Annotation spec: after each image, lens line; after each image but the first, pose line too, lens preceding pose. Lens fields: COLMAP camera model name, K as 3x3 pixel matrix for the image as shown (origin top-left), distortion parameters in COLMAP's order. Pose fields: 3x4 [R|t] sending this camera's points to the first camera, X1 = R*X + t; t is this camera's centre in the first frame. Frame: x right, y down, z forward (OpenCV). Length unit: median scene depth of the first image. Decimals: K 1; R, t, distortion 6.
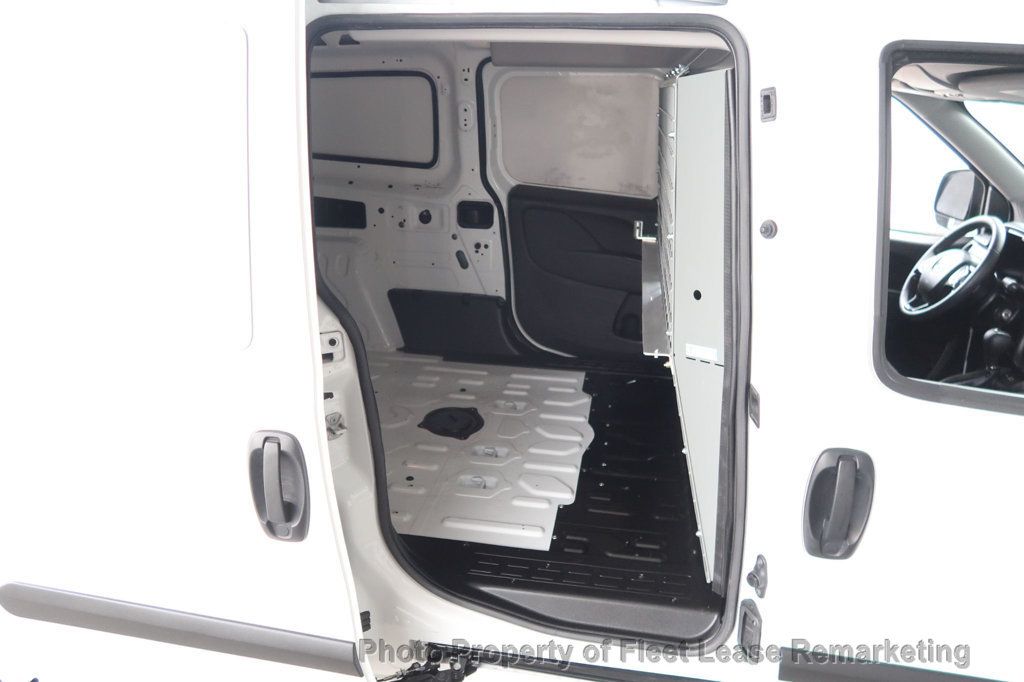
lens RADIAL K [[707.0, 0, 502.3], [0, 707.0, 340.0], [0, 0, 1]] dist [-0.021156, 0.005860]
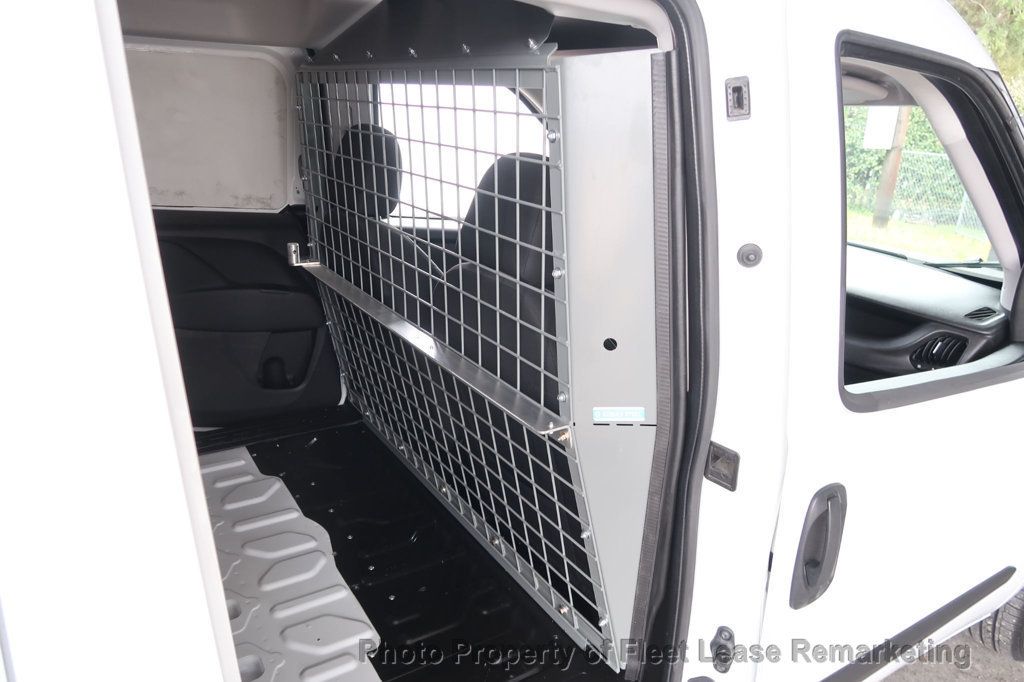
lens RADIAL K [[707.0, 0, 512.9], [0, 707.0, 342.2], [0, 0, 1]] dist [-0.021156, 0.005860]
pose [[0.730044, -0.196342, 0.654588, -0.198706], [0.189307, 0.978458, 0.082357, -0.097367], [-0.656657, 0.063794, 0.751486, 0.319162]]
